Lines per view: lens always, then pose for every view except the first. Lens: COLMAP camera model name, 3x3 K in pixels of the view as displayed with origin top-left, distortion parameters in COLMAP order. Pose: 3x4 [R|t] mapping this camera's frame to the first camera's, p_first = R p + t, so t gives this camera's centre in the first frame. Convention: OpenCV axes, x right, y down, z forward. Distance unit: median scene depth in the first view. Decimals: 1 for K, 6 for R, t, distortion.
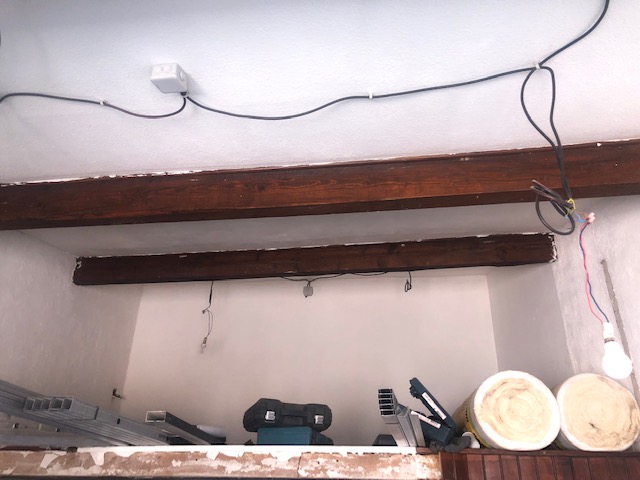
lens RADIAL K [[533.9, 0, 320.0], [0, 533.9, 240.0], [0, 0, 1]] dist [0.028961, -0.014205]
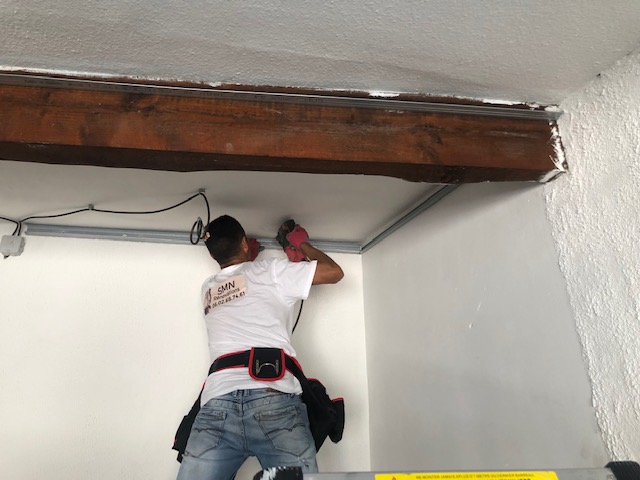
lens RADIAL K [[533.9, 0, 320.0], [0, 533.9, 240.0], [0, 0, 1]] dist [0.028961, -0.014205]
pose [[0.966835, 0.096002, 0.236672, 0.185637], [-0.099472, 0.995037, 0.002739, 0.098814], [-0.235235, -0.026190, 0.971586, 0.657944]]
